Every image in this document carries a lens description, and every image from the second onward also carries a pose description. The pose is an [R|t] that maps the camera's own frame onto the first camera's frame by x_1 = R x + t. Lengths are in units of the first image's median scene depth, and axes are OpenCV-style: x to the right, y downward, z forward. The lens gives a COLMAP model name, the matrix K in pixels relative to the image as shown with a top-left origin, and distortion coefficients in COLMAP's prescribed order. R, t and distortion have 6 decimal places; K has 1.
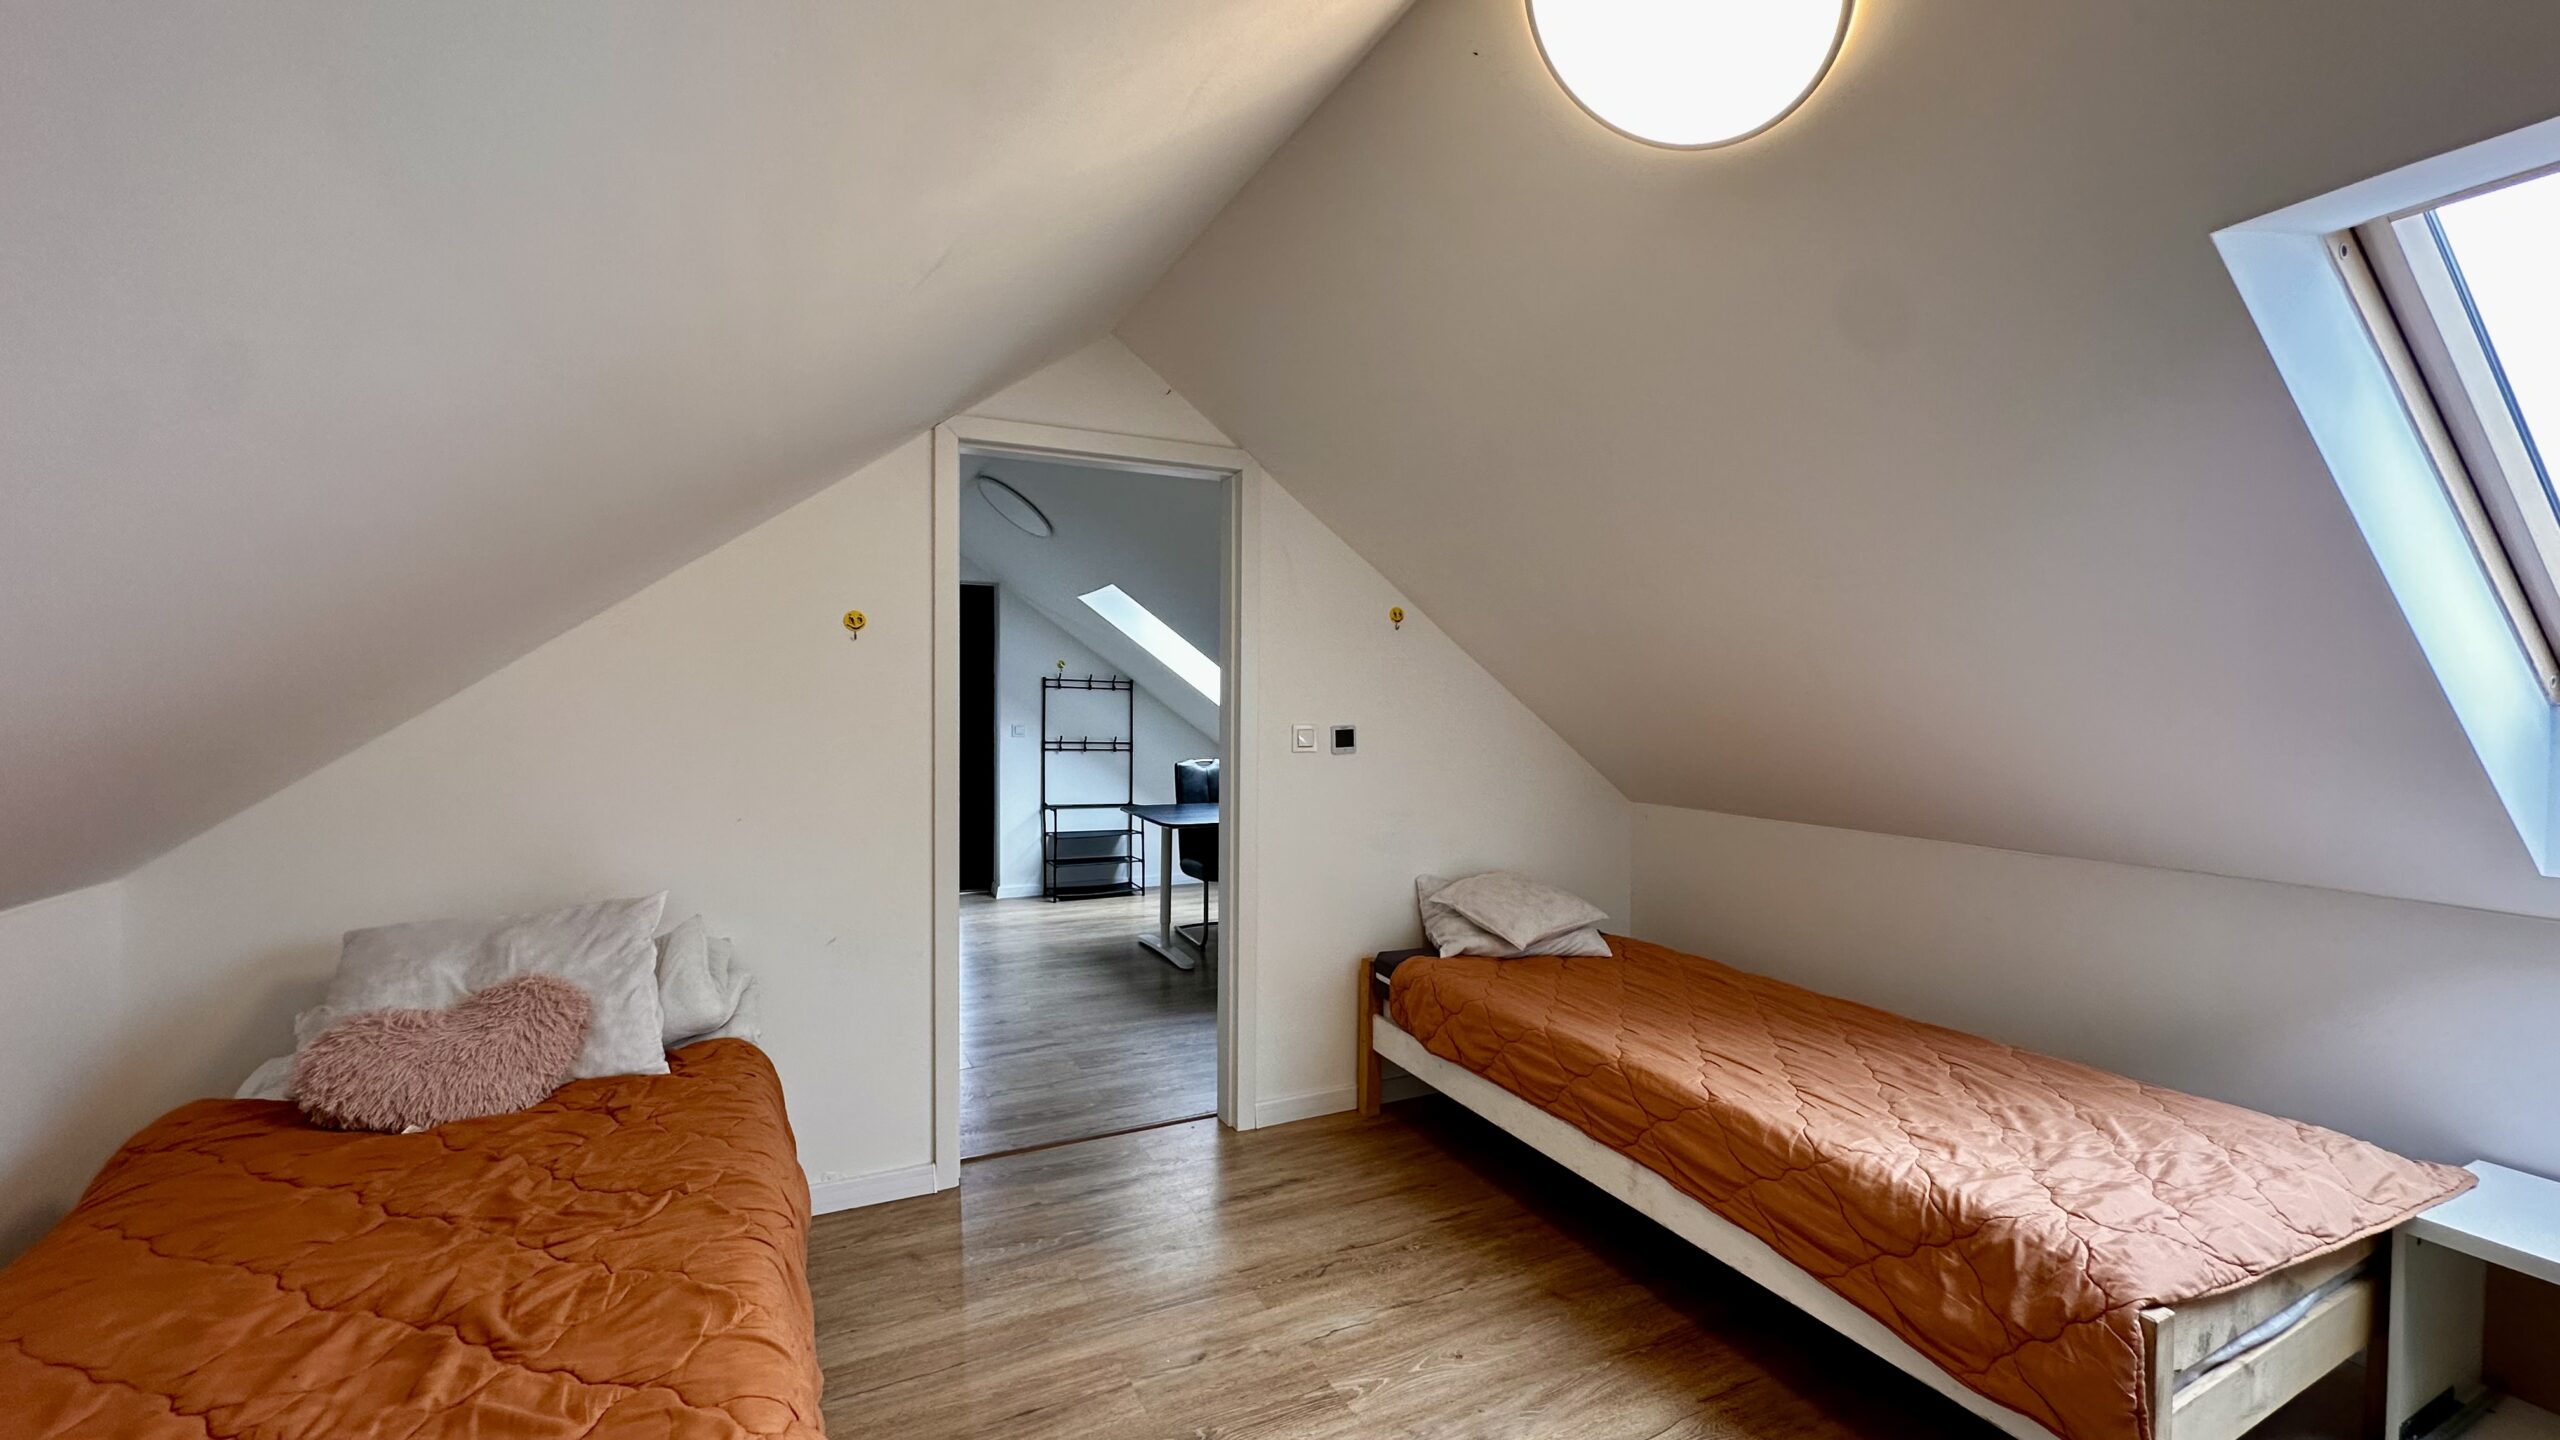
lens RADIAL K [[1015.2, 0, 1280.8], [0, 1015.2, 729.5], [0, 0, 1]] dist [-0.001105, 0.000159]
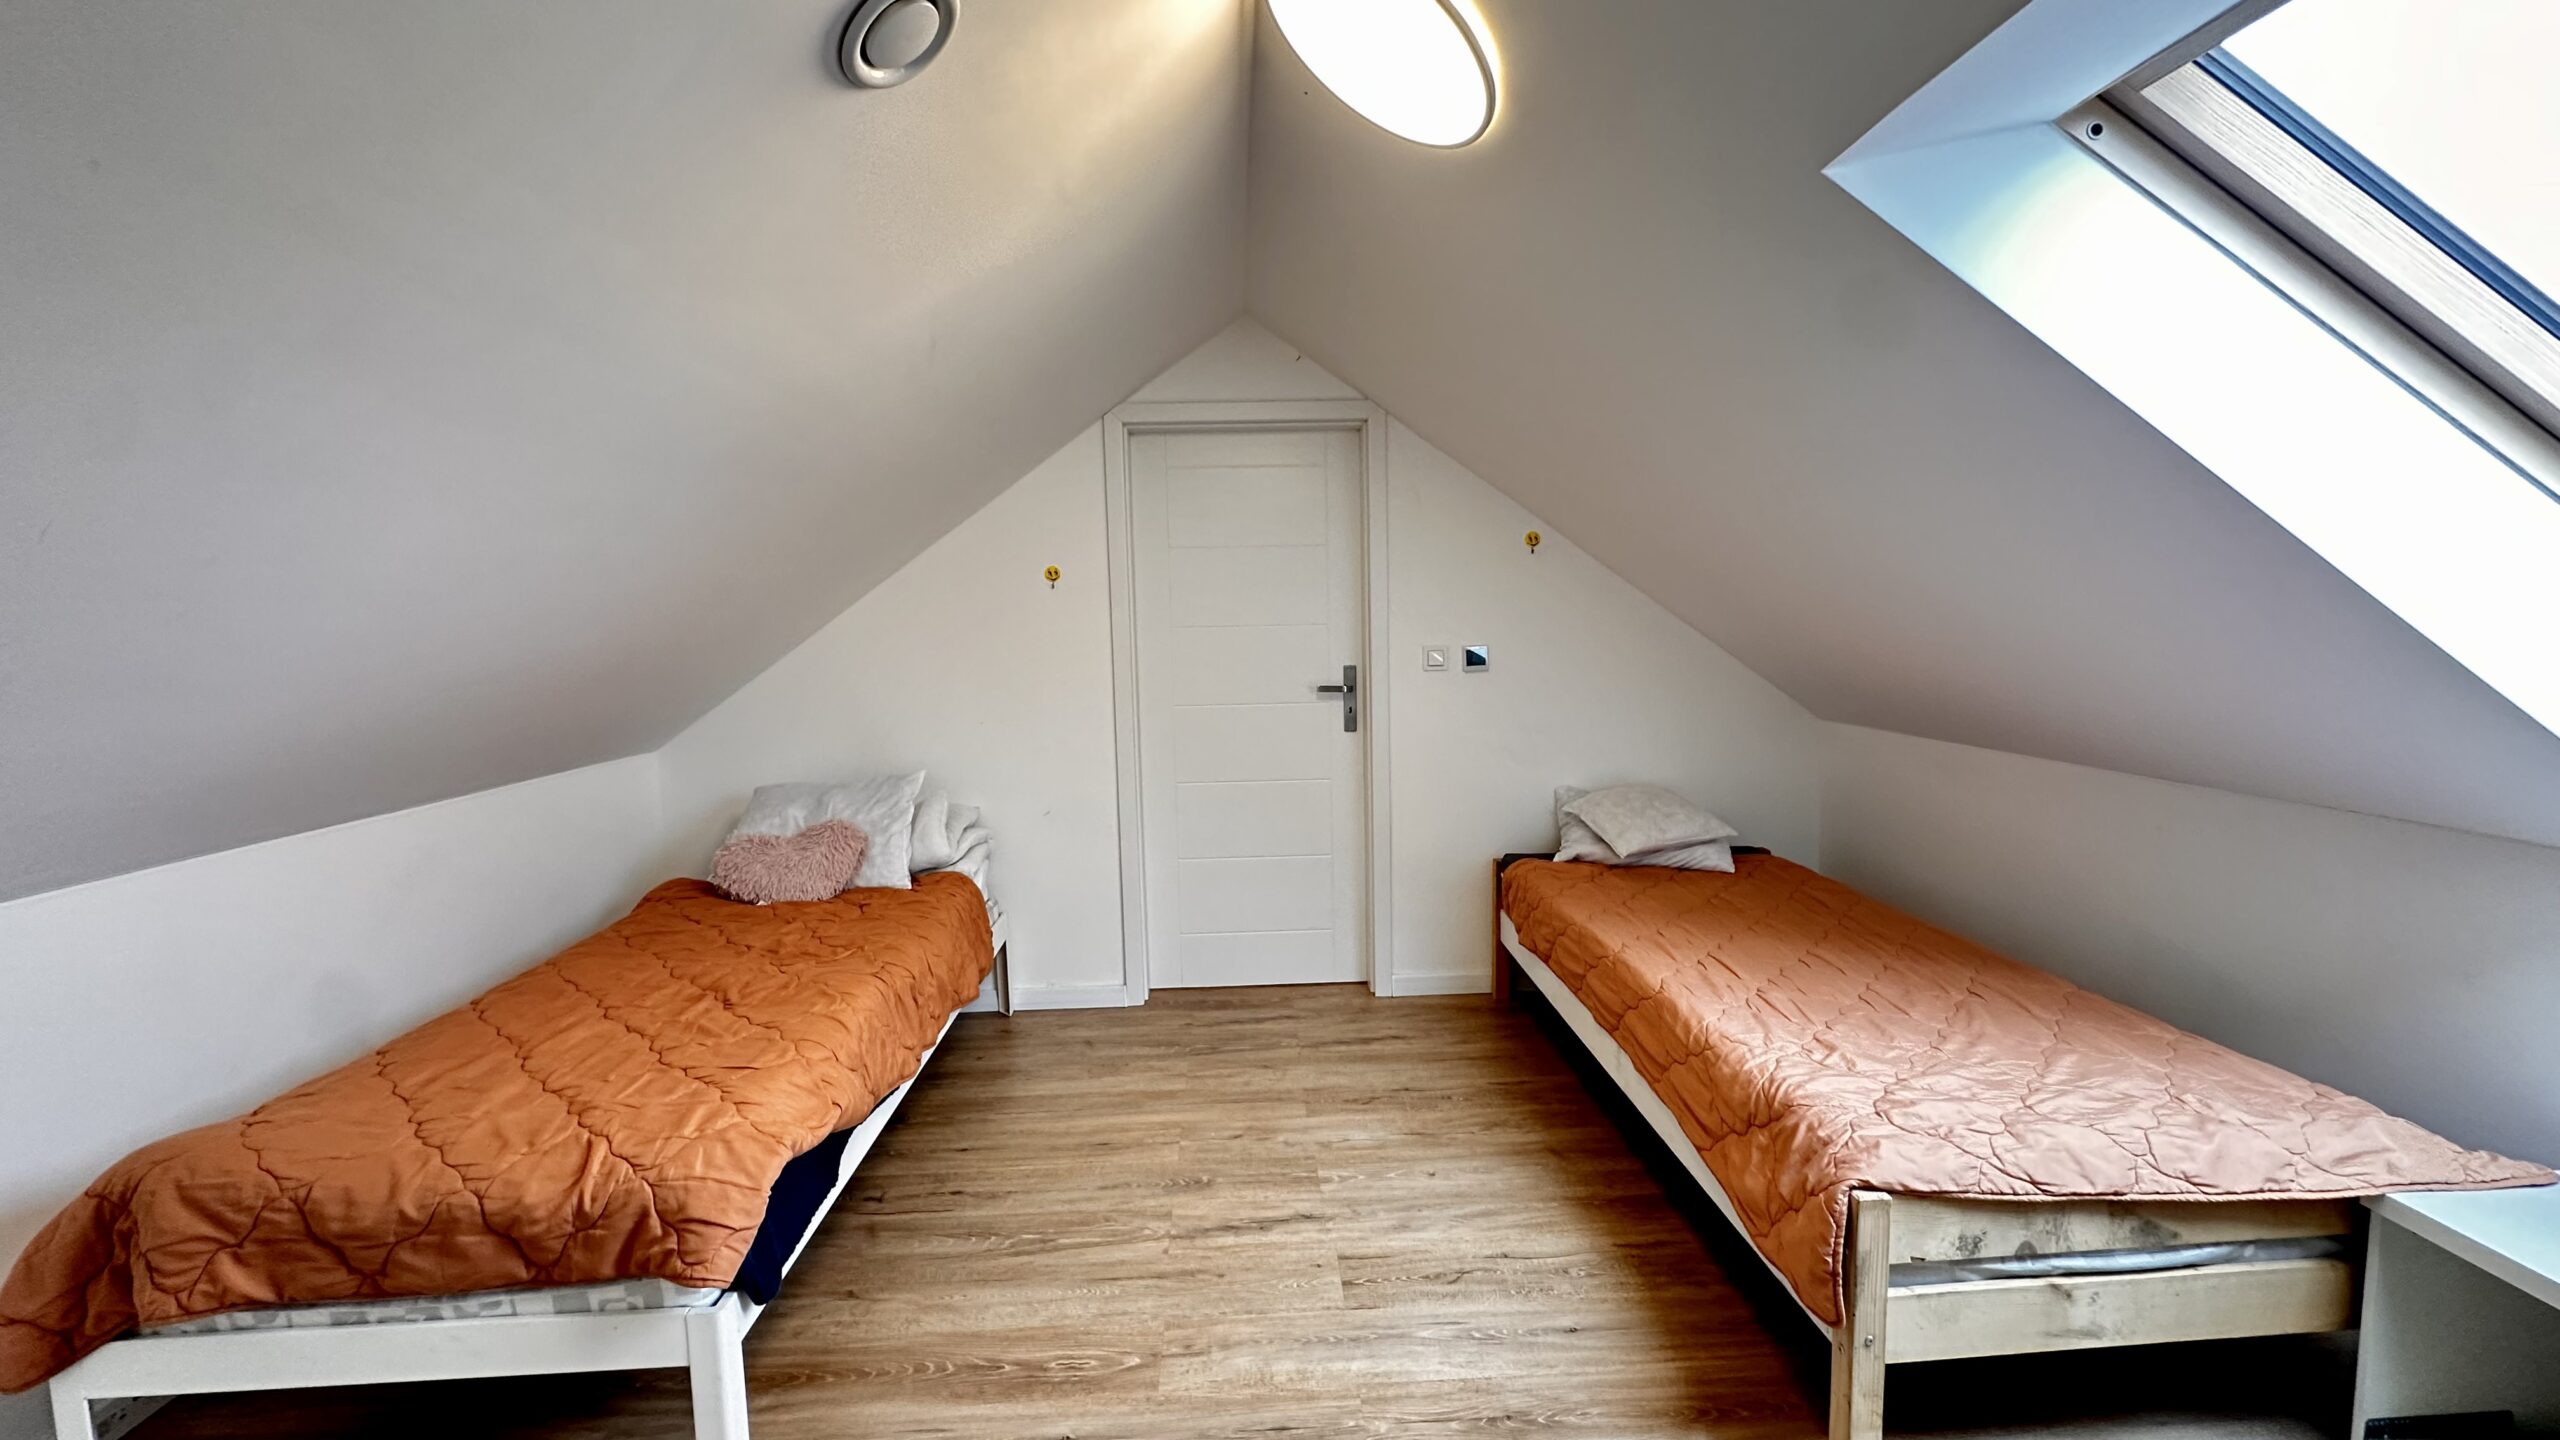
lens RADIAL K [[1015.2, 0, 1280.8], [0, 1015.2, 729.5], [0, 0, 1]] dist [-0.001105, 0.000159]
pose [[0.915226, 0.016087, -0.402620, 0.515820], [0.017216, 0.996729, 0.078959, -0.006344], [0.402574, -0.079197, 0.911955, -0.134723]]
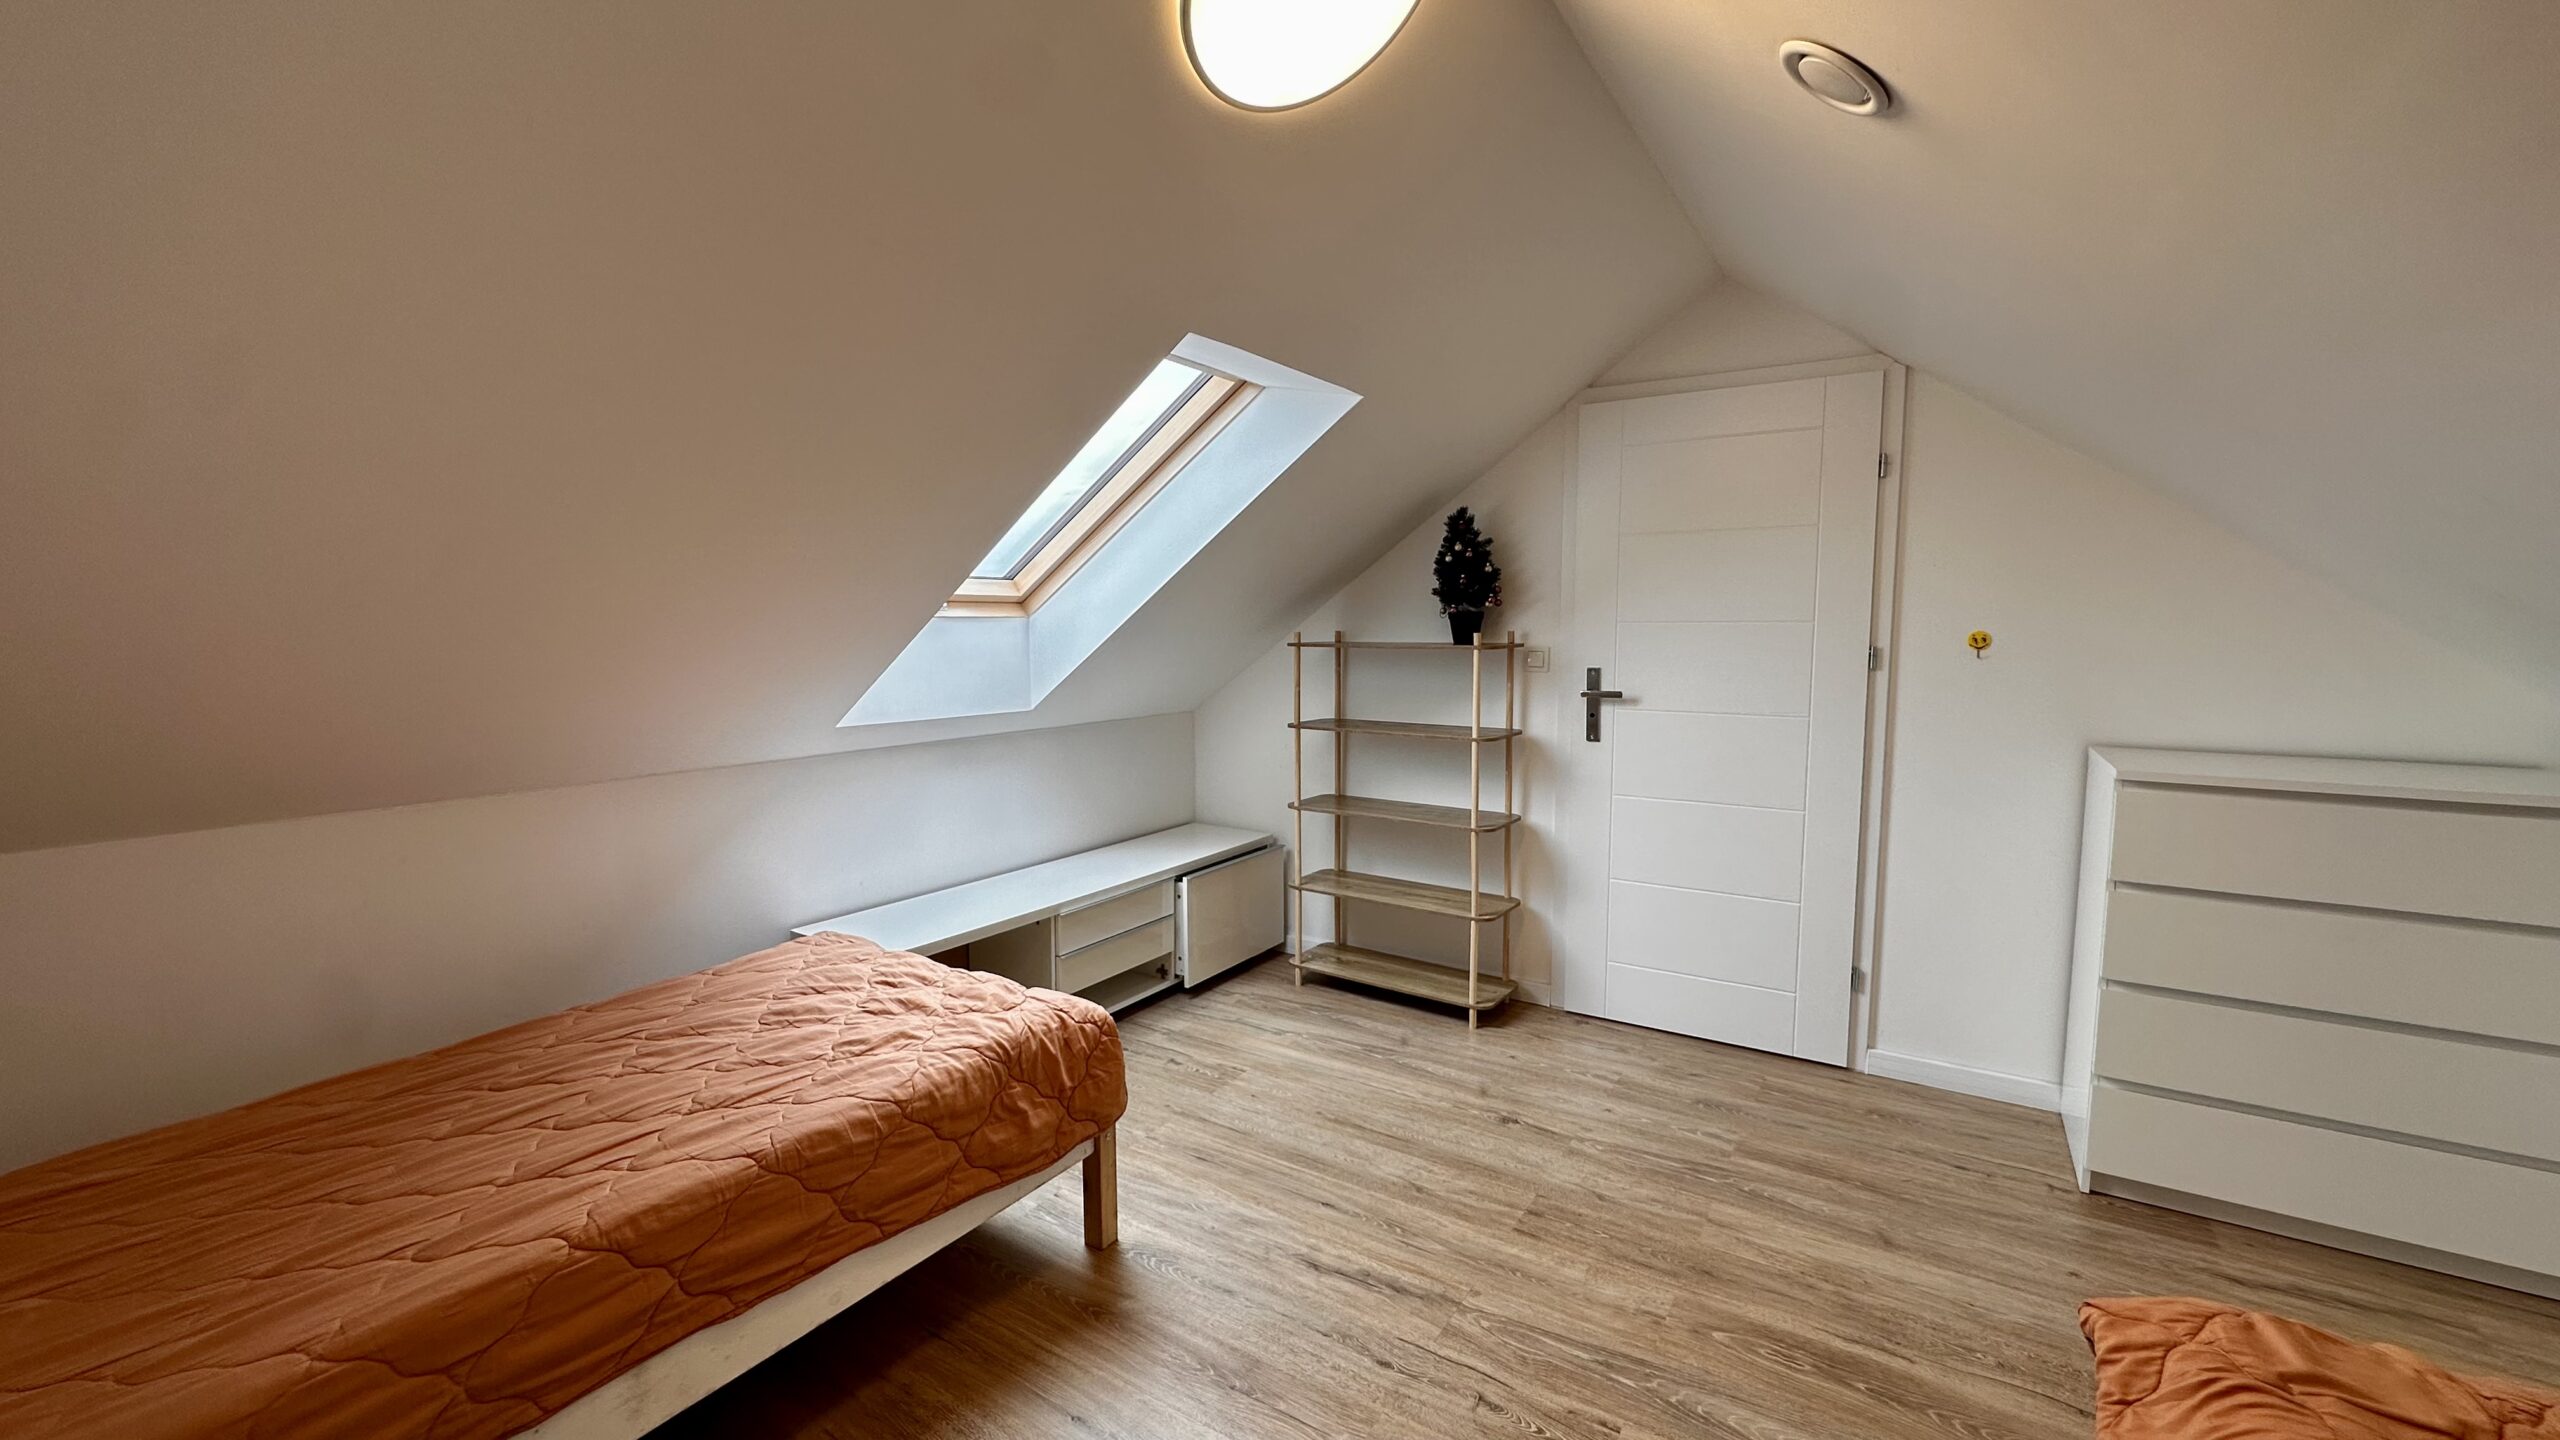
lens RADIAL K [[1015.2, 0, 1280.8], [0, 1015.2, 729.5], [0, 0, 1]] dist [-0.001105, 0.000159]
pose [[-0.505750, -0.101133, 0.856732, -0.393216], [0.024322, 0.991038, 0.131345, -0.035913], [-0.862337, 0.087265, -0.498758, 1.075726]]
